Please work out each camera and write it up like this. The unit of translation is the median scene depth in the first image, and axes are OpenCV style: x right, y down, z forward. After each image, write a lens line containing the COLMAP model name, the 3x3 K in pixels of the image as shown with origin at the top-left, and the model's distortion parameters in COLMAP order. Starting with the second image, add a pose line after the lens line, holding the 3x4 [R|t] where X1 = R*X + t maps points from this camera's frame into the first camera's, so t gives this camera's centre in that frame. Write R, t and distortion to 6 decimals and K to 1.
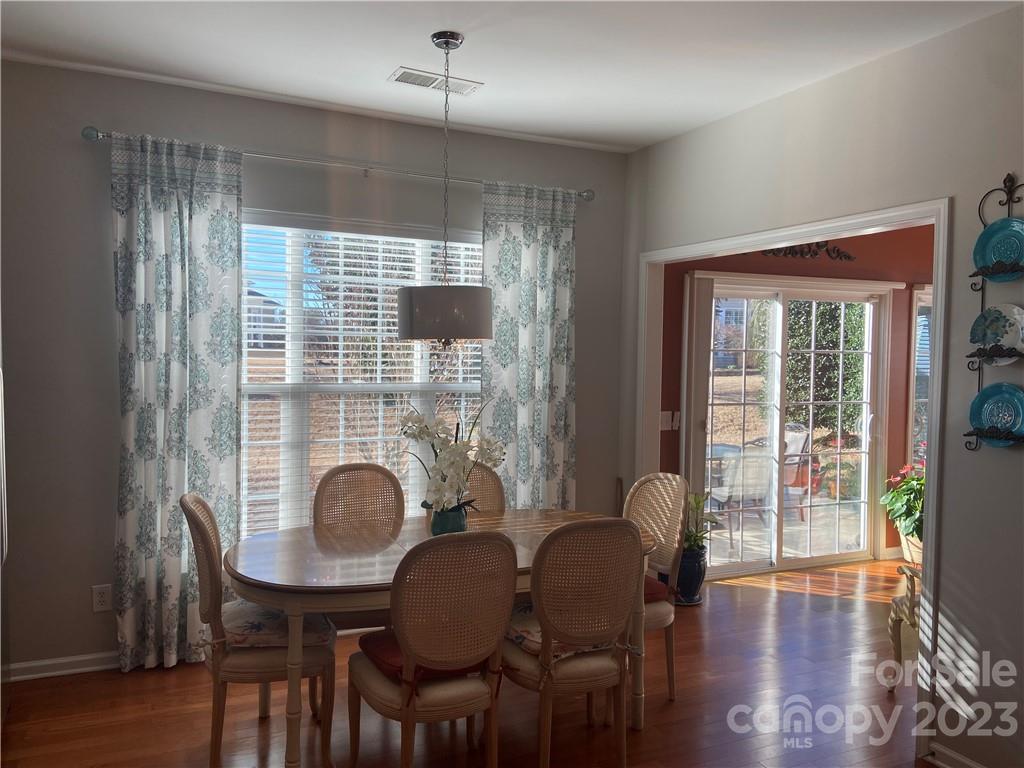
lens RADIAL K [[760.1, 0, 503.1], [0, 760.1, 379.3], [0, 0, 1]] dist [0.127378, -0.158158]
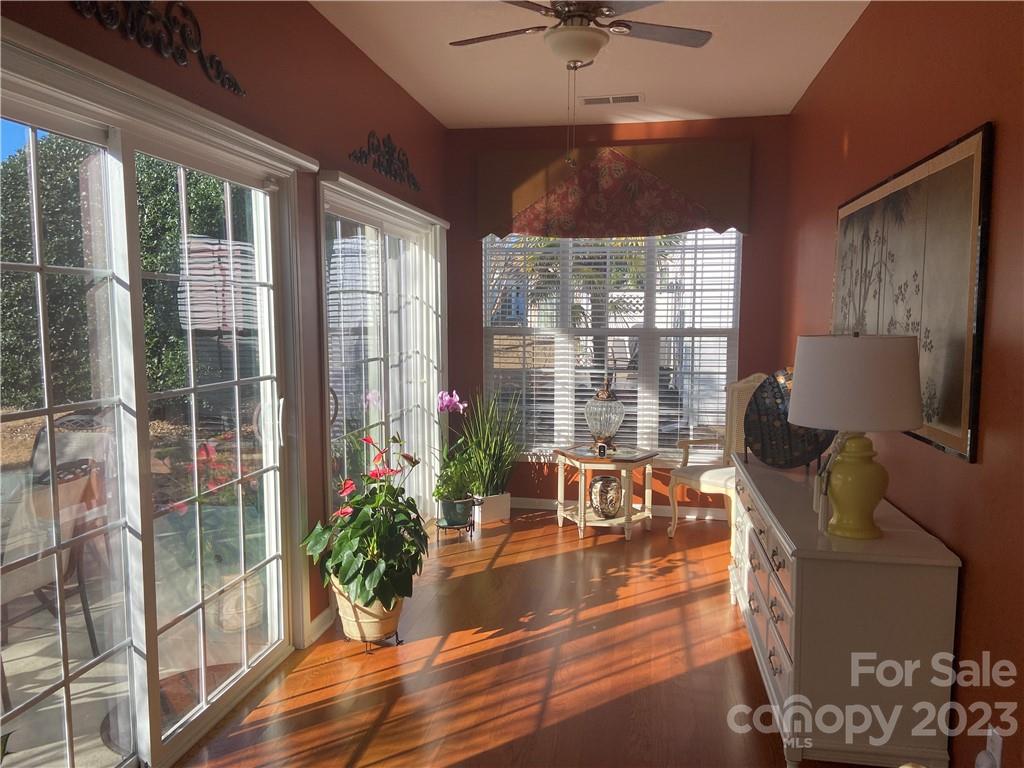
lens RADIAL K [[760.1, 0, 503.1], [0, 760.1, 379.3], [0, 0, 1]] dist [0.127378, -0.158158]
pose [[0.578839, -0.087256, 0.810760, 0.130315], [0.040424, 0.996107, 0.078343, -0.004033], [-0.814440, -0.012573, 0.580112, 0.582707]]
